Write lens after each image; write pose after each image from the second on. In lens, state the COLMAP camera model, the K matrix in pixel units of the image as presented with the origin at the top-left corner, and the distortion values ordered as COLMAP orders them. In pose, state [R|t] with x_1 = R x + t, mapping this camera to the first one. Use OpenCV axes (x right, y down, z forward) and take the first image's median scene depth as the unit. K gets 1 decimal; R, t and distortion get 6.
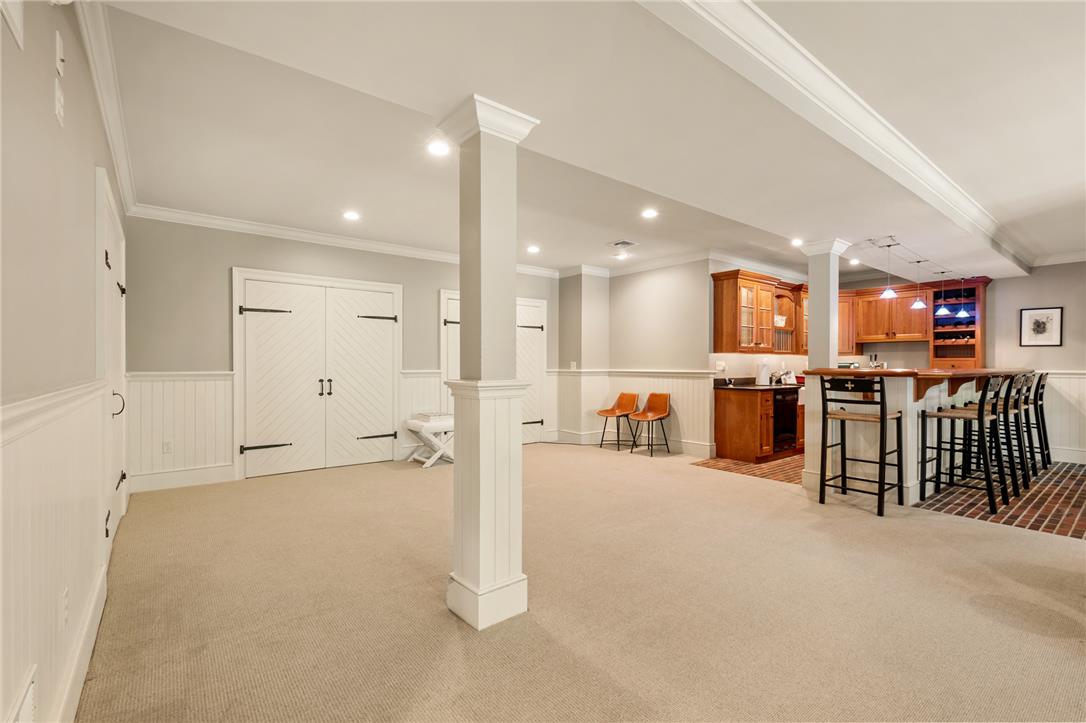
lens RADIAL K [[493.6, 0, 535.3], [0, 493.6, 366.6], [0, 0, 1]] dist [0.004387, -0.000891]
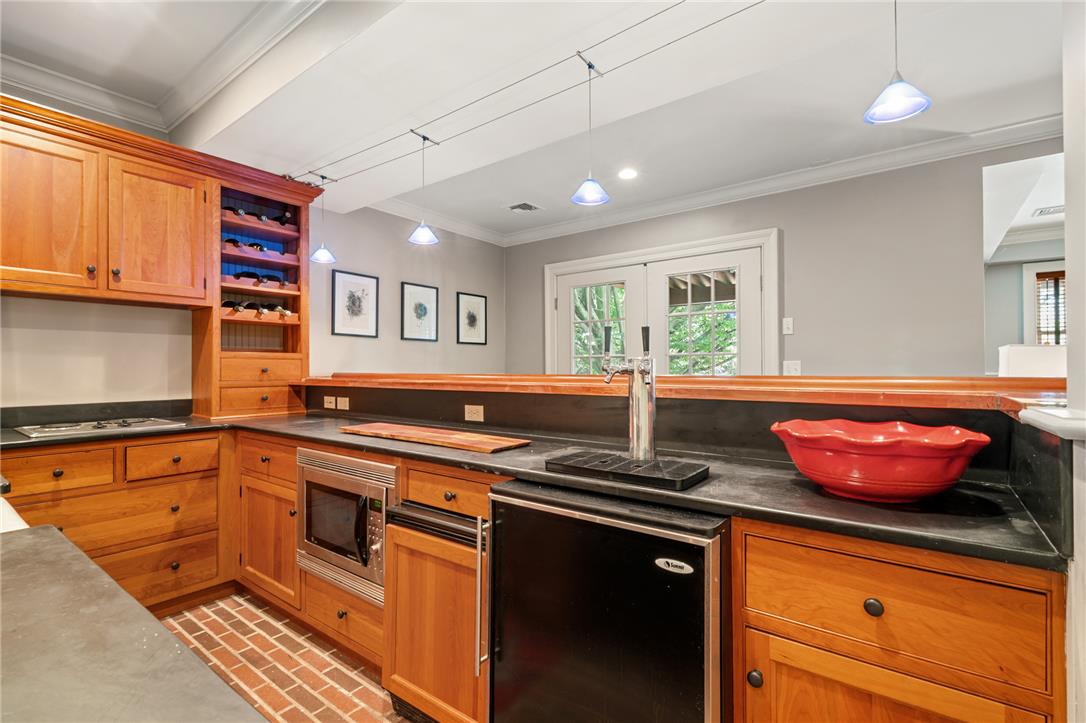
lens RADIAL K [[493.6, 0, 546.0], [0, 493.6, 363.9], [0, 0, 1]] dist [0.004387, -0.000891]
pose [[-0.263646, 0.005921, 0.964601, 0.358629], [0.006475, 0.999969, -0.004368, -0.003694], [-0.964598, 0.005094, -0.263677, 0.878552]]
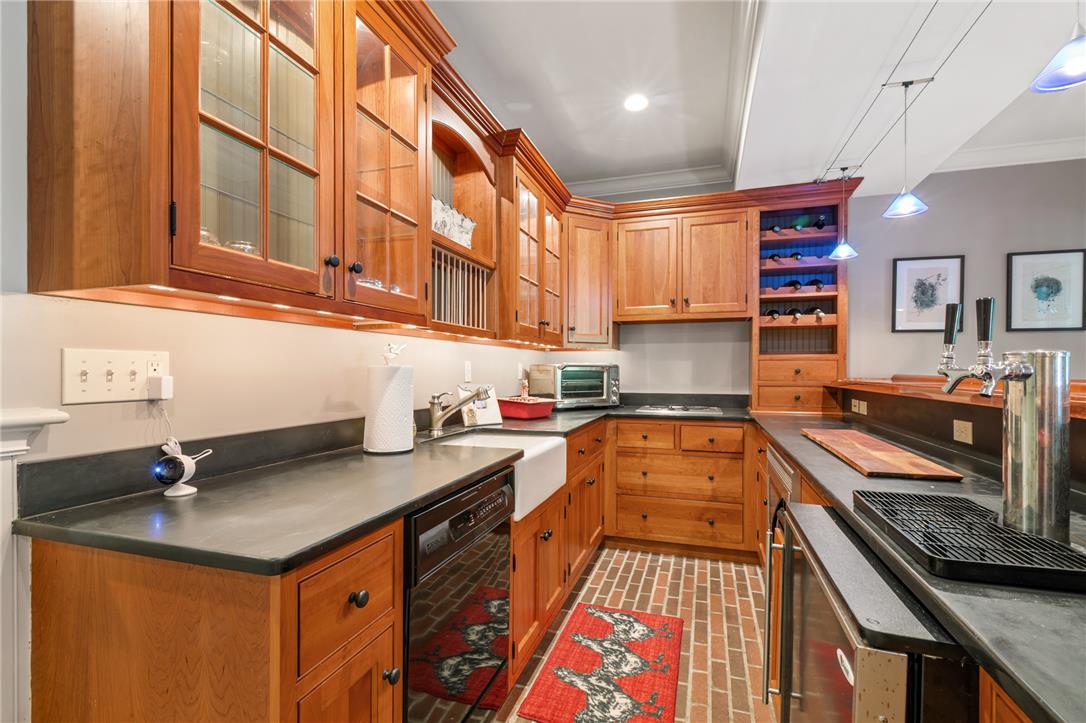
lens RADIAL K [[493.6, 0, 545.4], [0, 493.6, 371.2], [0, 0, 1]] dist [0.004387, -0.000891]
pose [[0.826955, -0.002778, 0.562261, 0.387730], [0.002723, 0.999996, 0.000936, -0.002661], [-0.562261, 0.000757, 0.826960, 0.752086]]
